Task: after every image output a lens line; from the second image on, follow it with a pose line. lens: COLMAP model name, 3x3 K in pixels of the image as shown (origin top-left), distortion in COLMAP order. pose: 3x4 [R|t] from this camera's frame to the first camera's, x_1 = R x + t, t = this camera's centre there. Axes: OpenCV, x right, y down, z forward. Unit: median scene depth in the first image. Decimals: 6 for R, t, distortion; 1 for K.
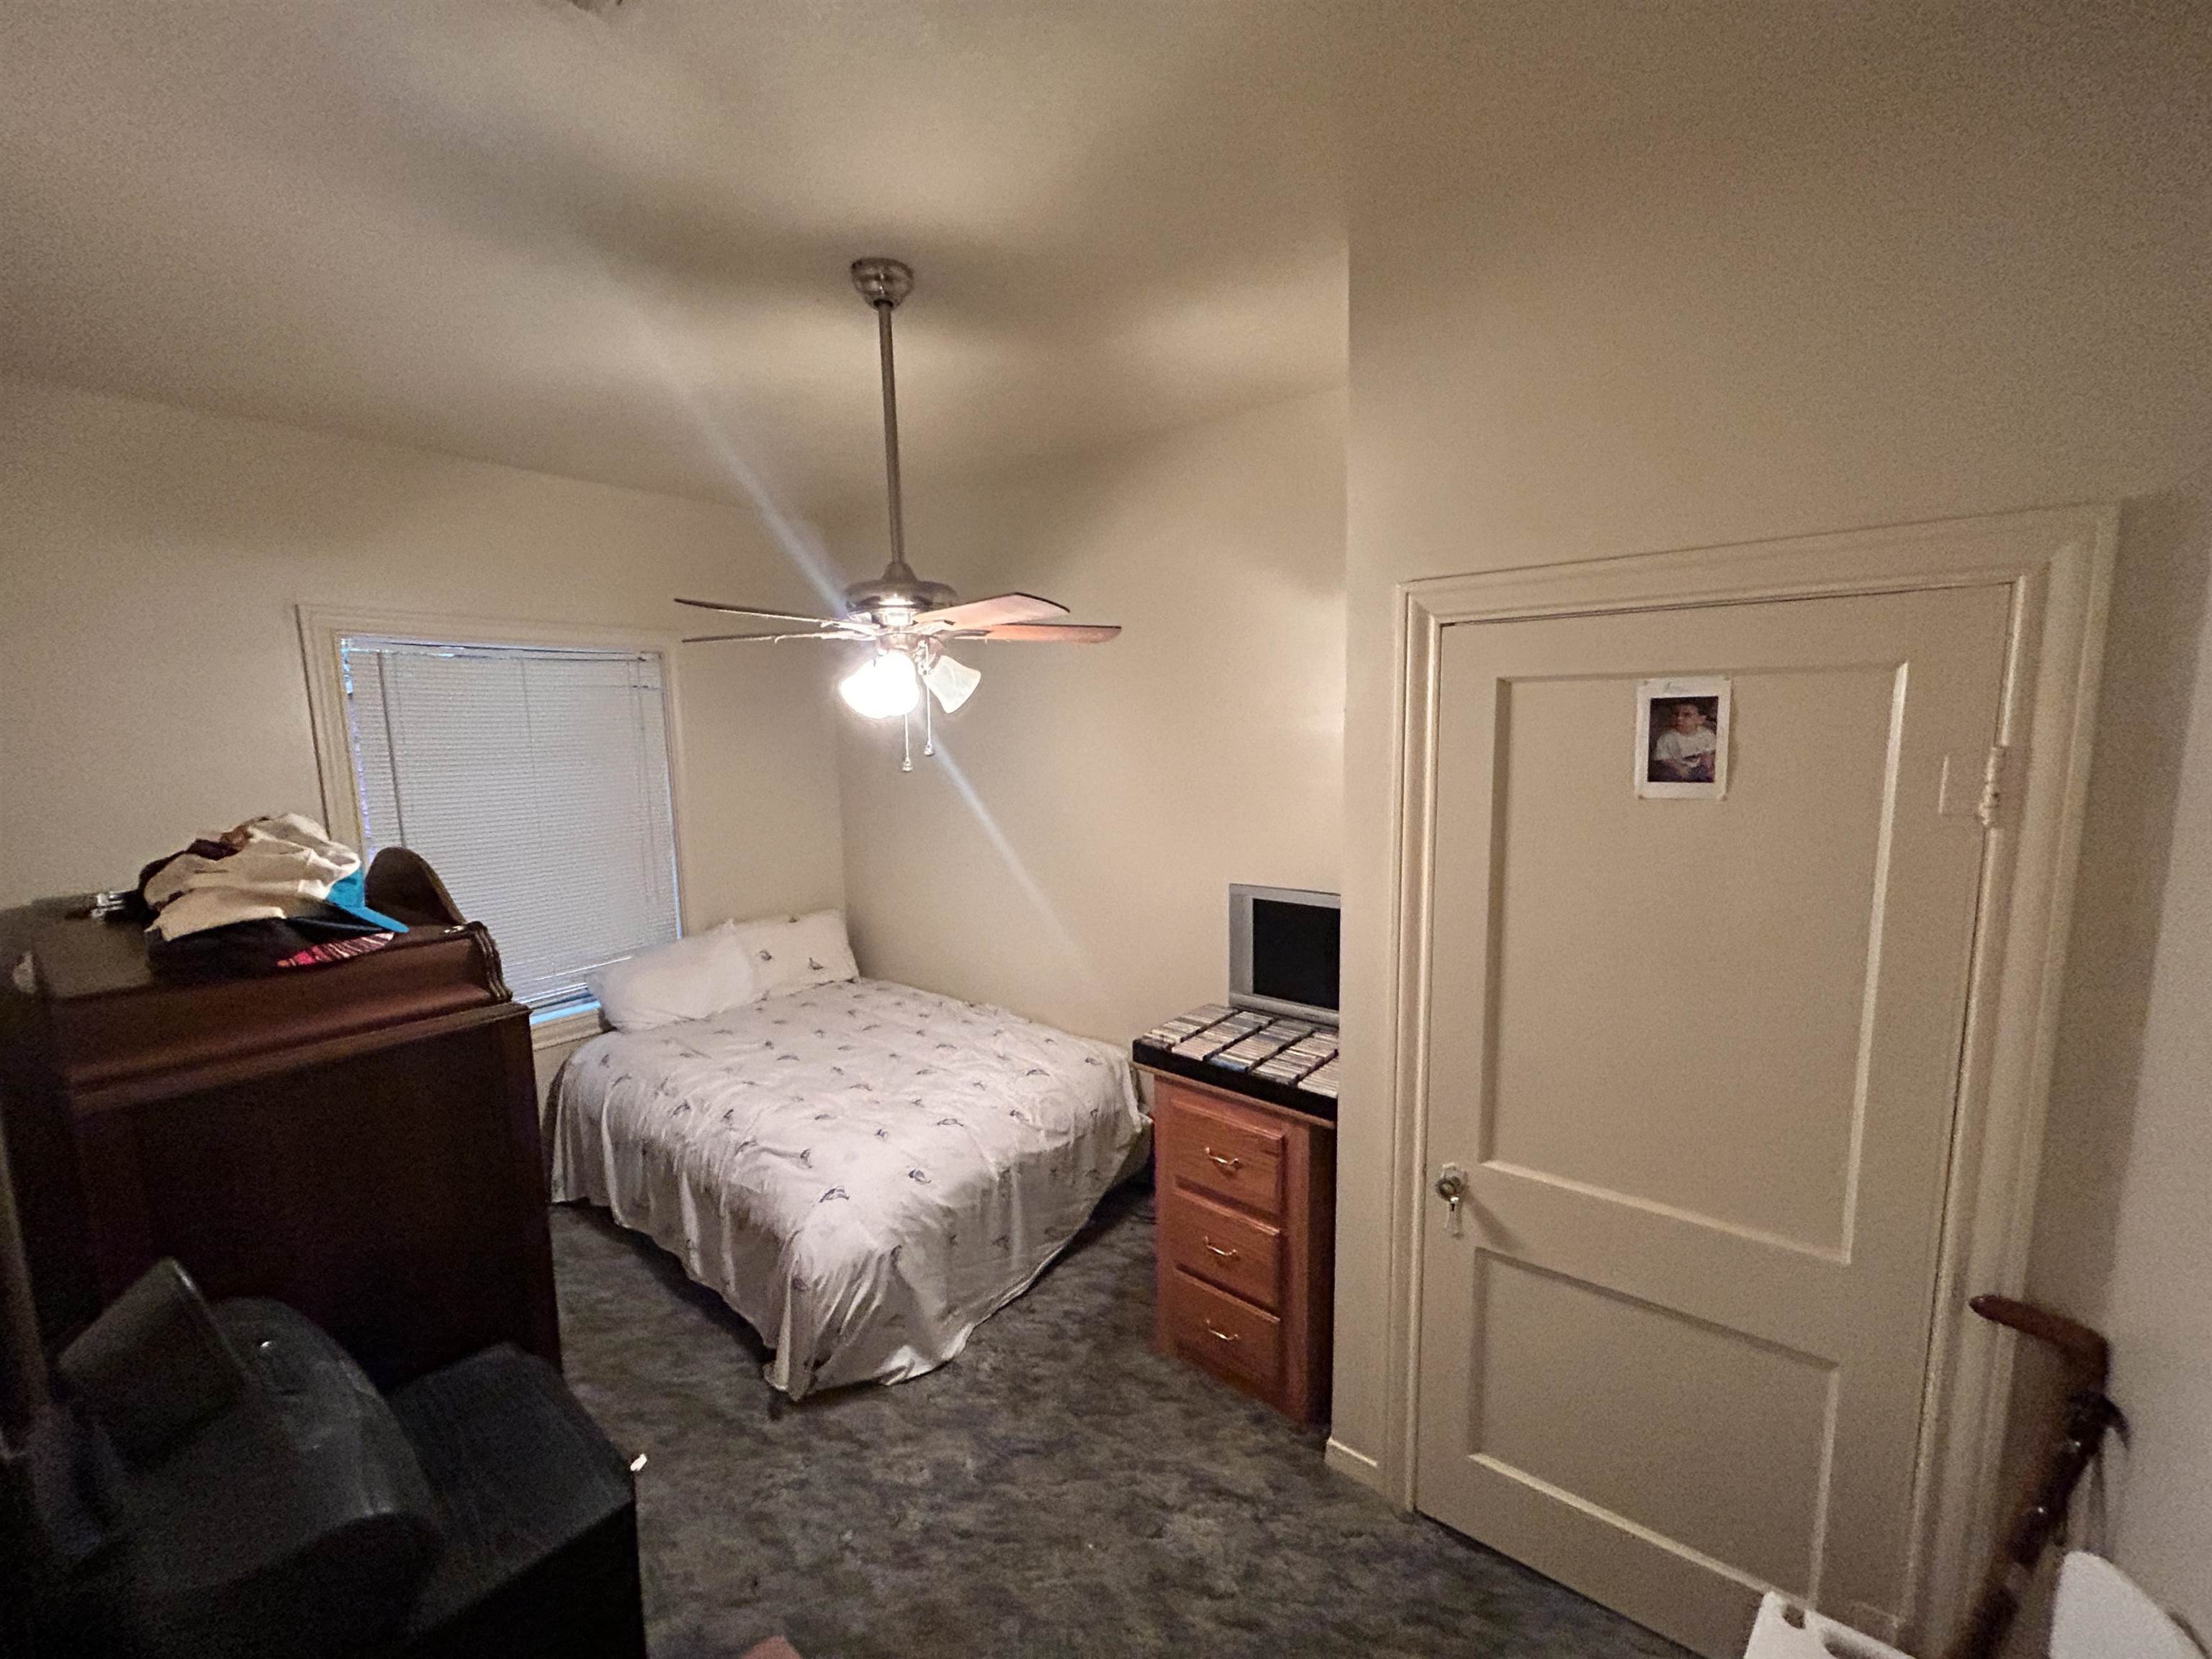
lens RADIAL K [[890.1, 0, 1104.2], [0, 890.1, 828.4], [0, 0, 1]] dist [-0.003550, 0.001554]
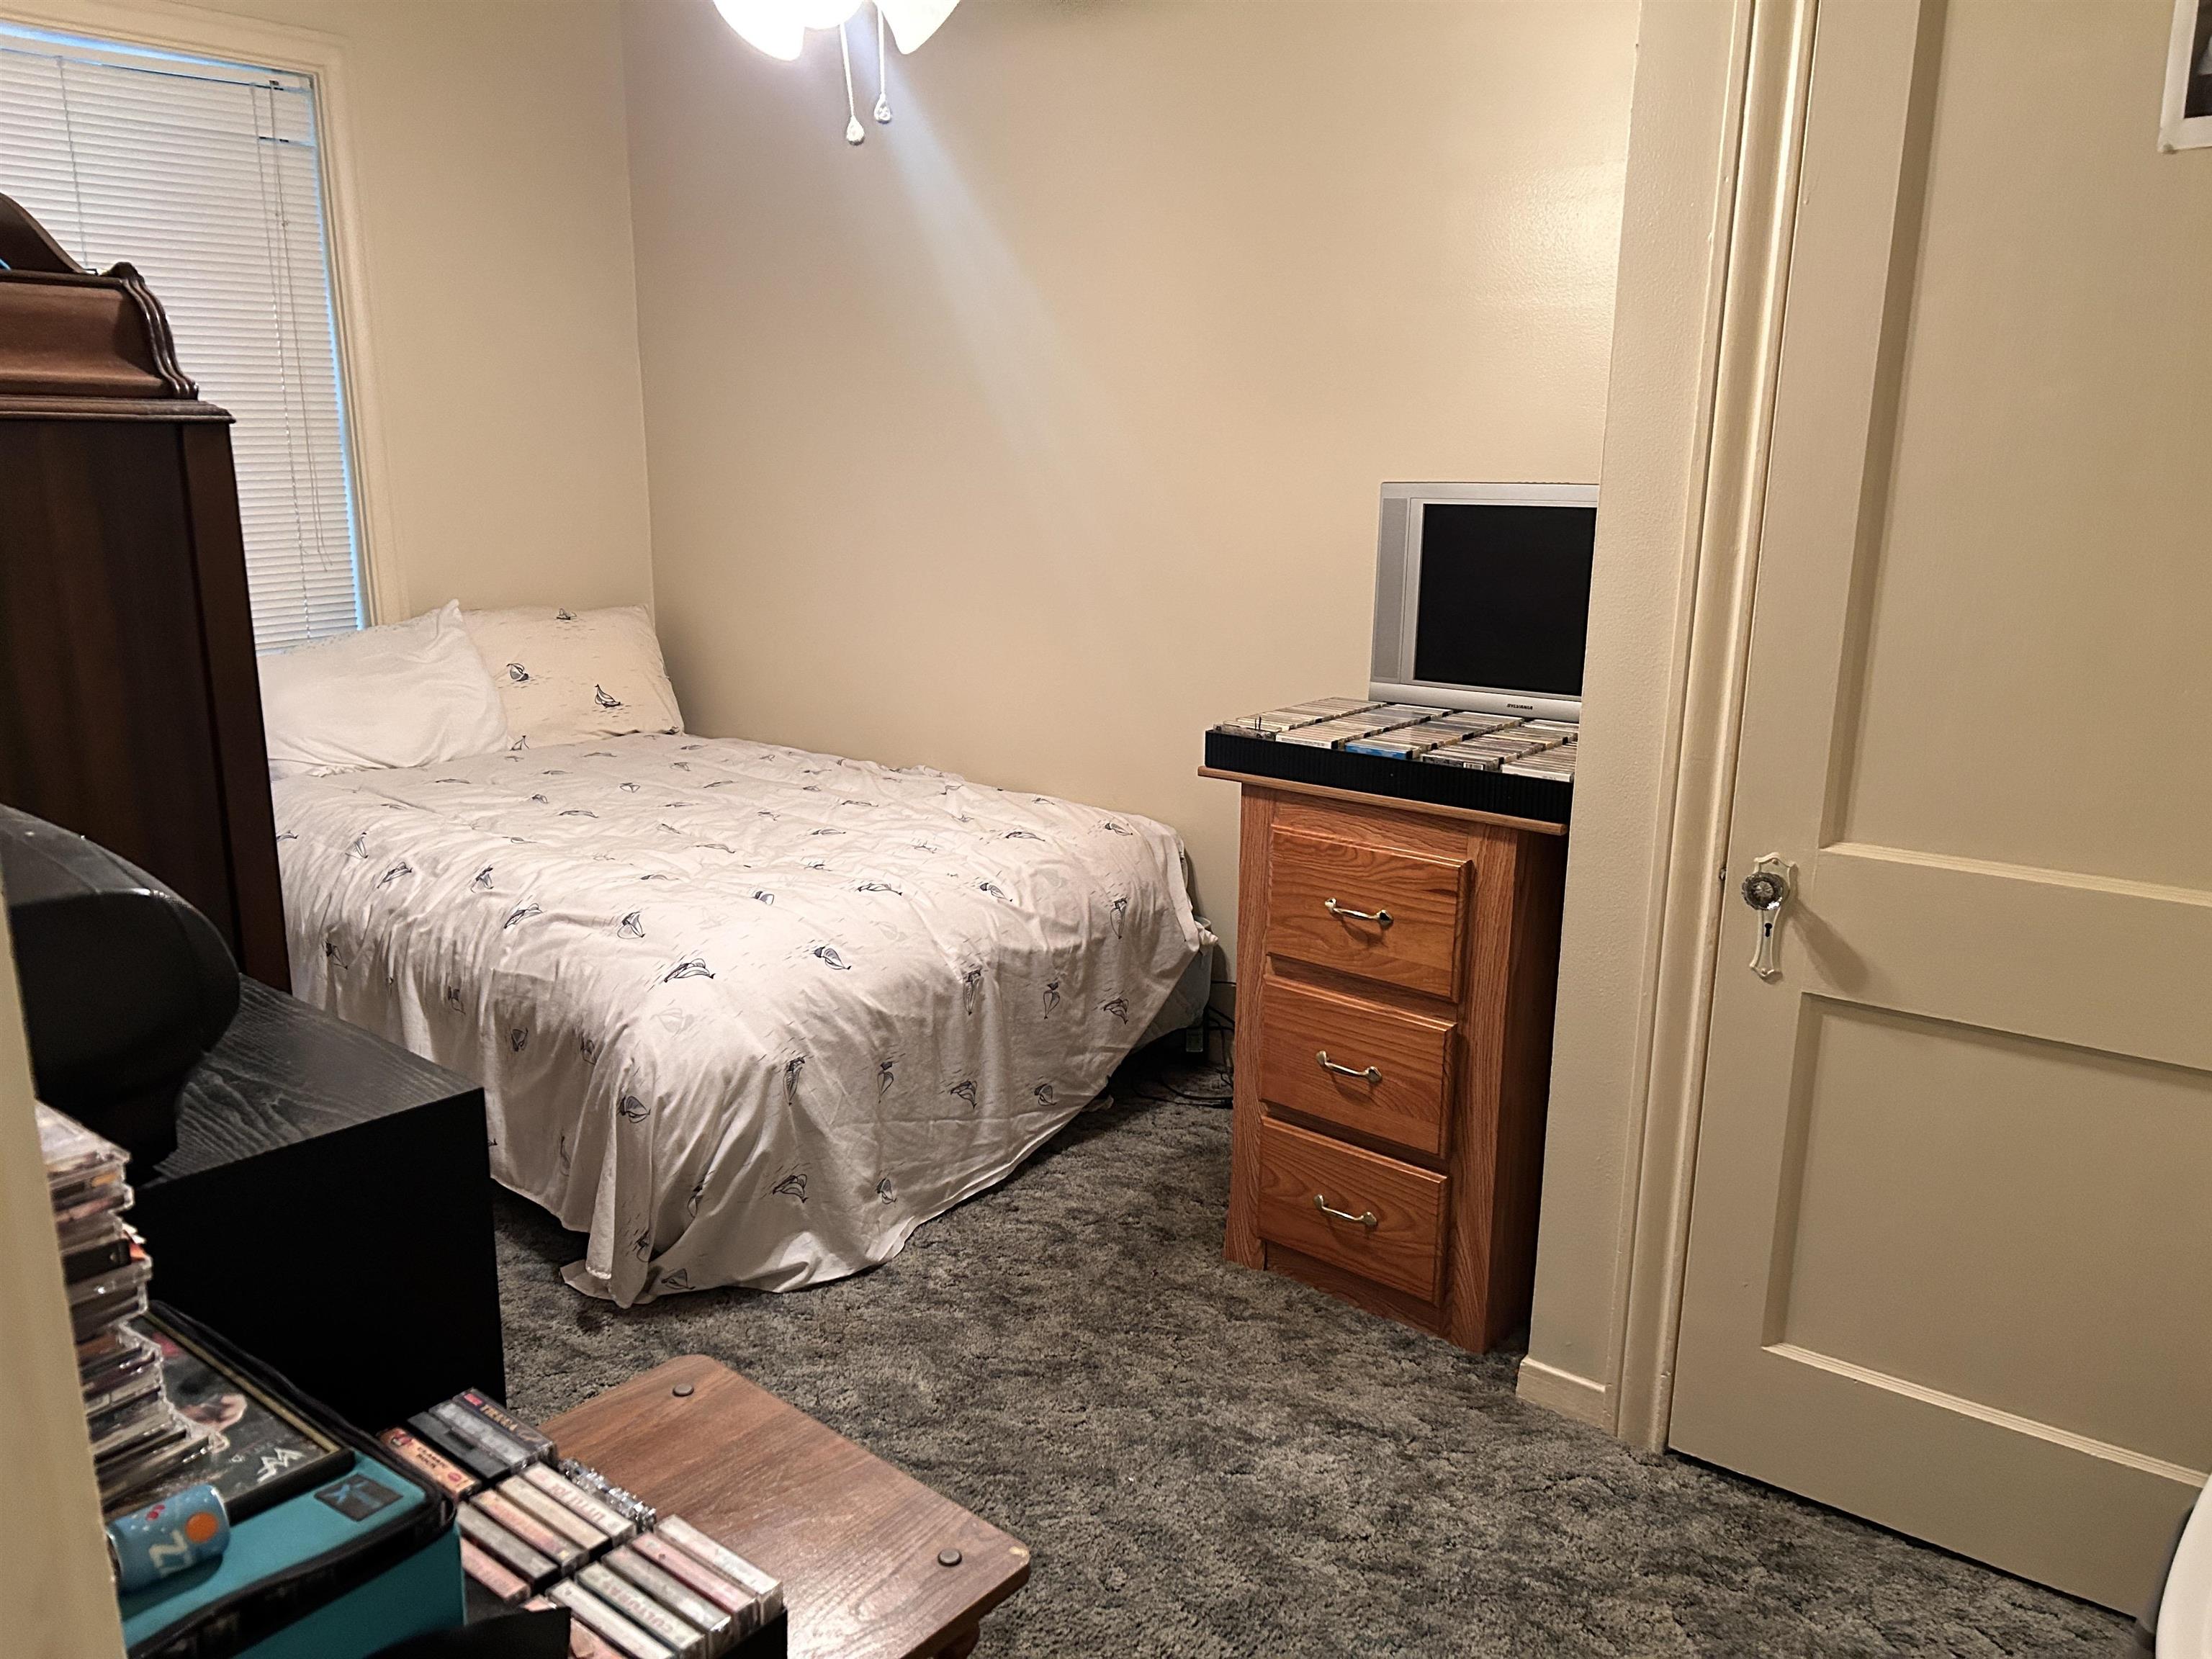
lens RADIAL K [[1641.5, 0, 1097.5], [0, 1641.5, 824.0], [0, 0, 1]] dist [0.054114, -0.058899]
pose [[0.999619, 0.025270, 0.011147, -0.051865], [-0.026391, 0.992935, 0.115691, 0.189730], [-0.008145, -0.115941, 0.993223, -0.060559]]
